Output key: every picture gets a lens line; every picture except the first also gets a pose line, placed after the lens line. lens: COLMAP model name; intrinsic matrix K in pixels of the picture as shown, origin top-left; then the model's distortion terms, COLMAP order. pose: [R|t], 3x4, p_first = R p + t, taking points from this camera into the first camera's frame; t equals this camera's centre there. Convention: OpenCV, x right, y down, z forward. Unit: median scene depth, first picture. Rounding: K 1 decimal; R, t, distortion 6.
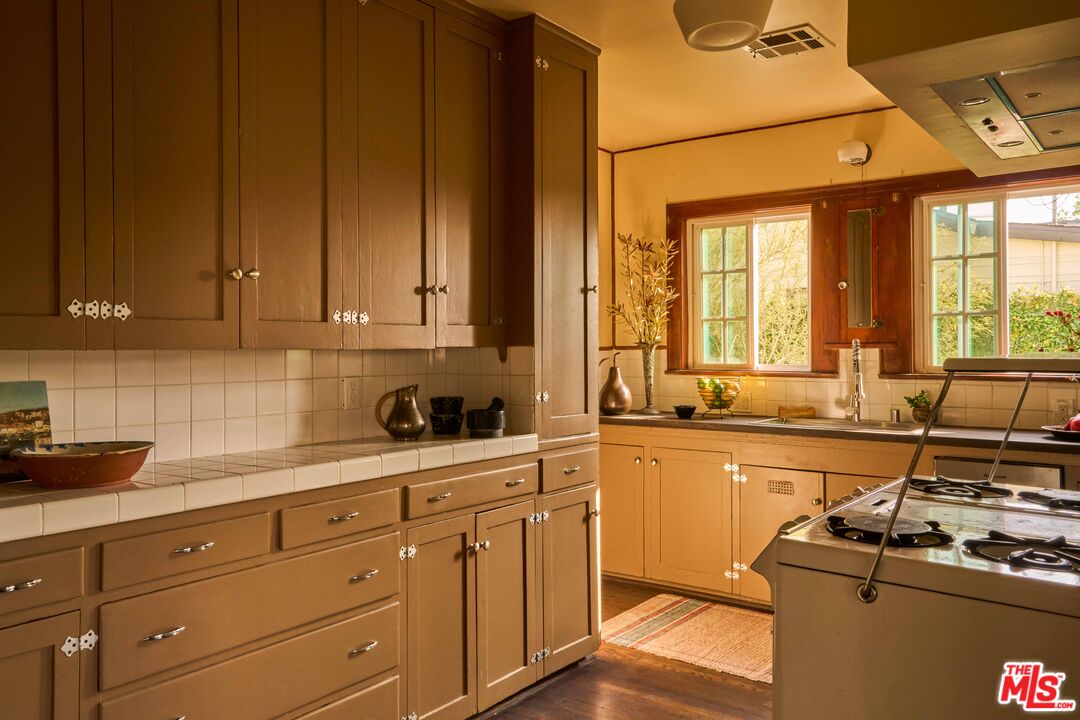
lens RADIAL K [[895.7, 0, 540.0], [0, 895.7, 360.0], [0, 0, 1]] dist [-0.000154, 0.001836]
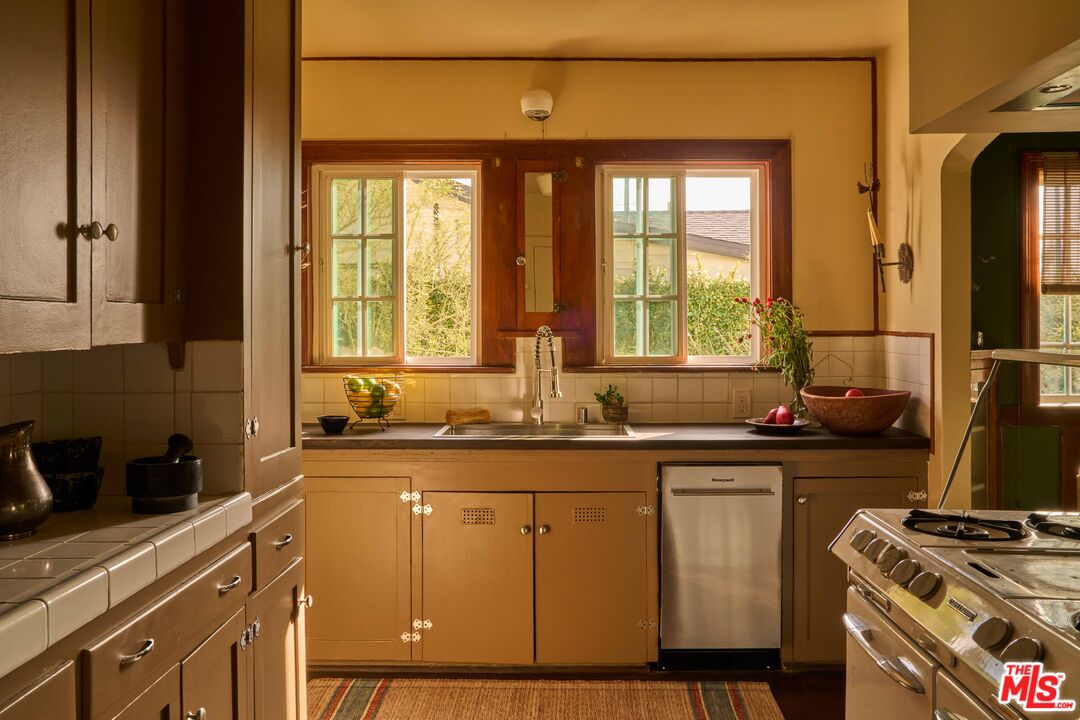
lens RADIAL K [[903.8, 0, 541.8], [0, 903.8, 333.5], [0, 0, 1]] dist [-0.061376, 0.006063]
pose [[0.789290, -0.002840, 0.614014, -0.163884], [0.006791, 0.999969, -0.004104, -0.013007], [-0.613983, 0.007409, 0.789285, 0.333529]]
